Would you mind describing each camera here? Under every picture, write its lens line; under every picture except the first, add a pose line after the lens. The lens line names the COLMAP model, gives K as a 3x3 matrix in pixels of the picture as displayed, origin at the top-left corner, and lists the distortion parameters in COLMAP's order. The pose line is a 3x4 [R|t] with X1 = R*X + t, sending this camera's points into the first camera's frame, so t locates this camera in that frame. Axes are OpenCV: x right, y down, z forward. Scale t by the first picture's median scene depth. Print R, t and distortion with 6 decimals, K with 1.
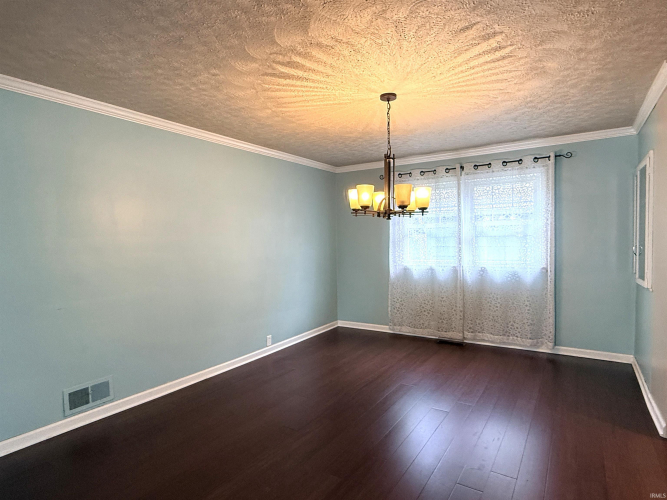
lens RADIAL K [[374.7, 0, 333.5], [0, 374.7, 250.0], [0, 0, 1]] dist [-0.000895, -0.000163]
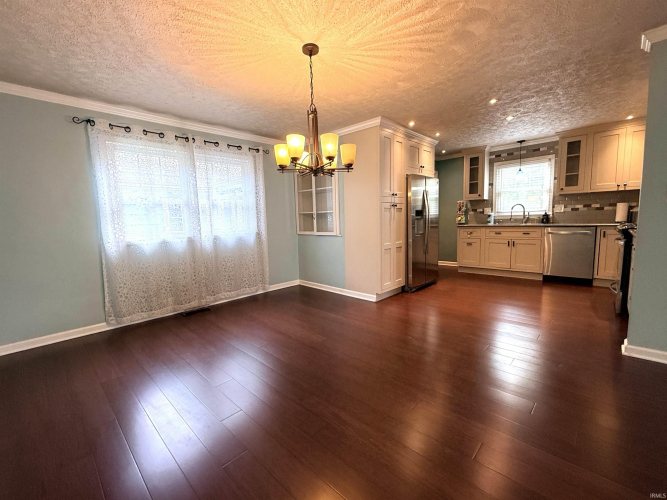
lens RADIAL K [[288.0, 0, 333.5], [0, 288.0, 250.0], [0, 0, 1]] dist [-0.000328, -0.000003]
pose [[0.186876, -0.096653, 0.977617, -0.377811], [0.050958, 0.994762, 0.088607, 0.029875], [-0.981061, 0.033259, 0.190822, 0.479588]]
